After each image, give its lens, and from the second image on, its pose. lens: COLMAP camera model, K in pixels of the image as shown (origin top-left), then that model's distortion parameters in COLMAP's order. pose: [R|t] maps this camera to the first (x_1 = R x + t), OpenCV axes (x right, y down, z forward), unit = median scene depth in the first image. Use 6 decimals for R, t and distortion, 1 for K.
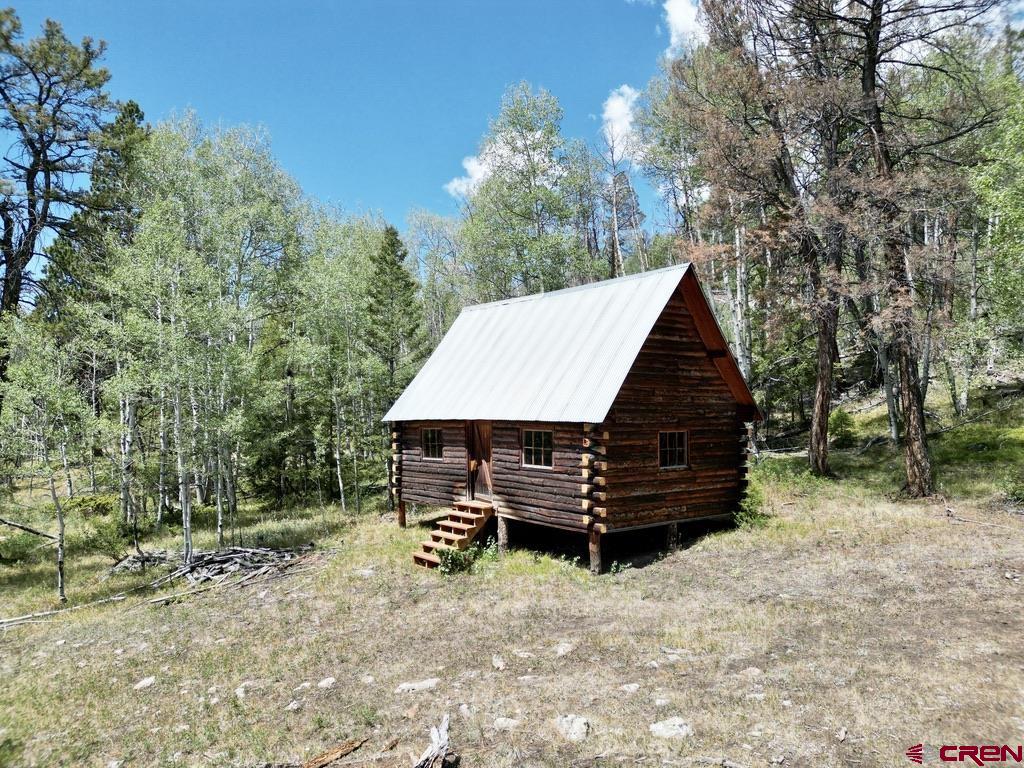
lens RADIAL K [[718.0, 0, 508.0], [0, 718.0, 381.4], [0, 0, 1]] dist [0.058329, -0.043153]
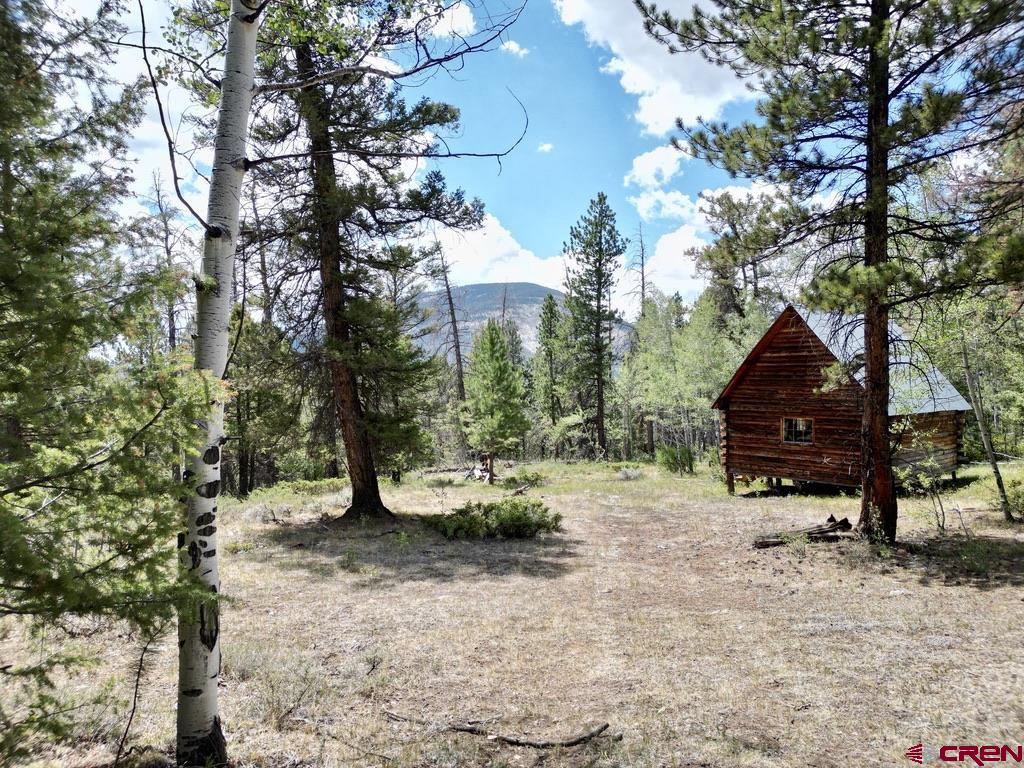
lens RADIAL K [[718.0, 0, 507.7], [0, 718.0, 377.4], [0, 0, 1]] dist [0.058329, -0.043153]
pose [[0.094923, -0.002132, -0.995482, 1.599906], [0.034771, 0.999395, 0.001175, -0.034212], [0.994877, -0.034725, 0.094940, 0.276382]]
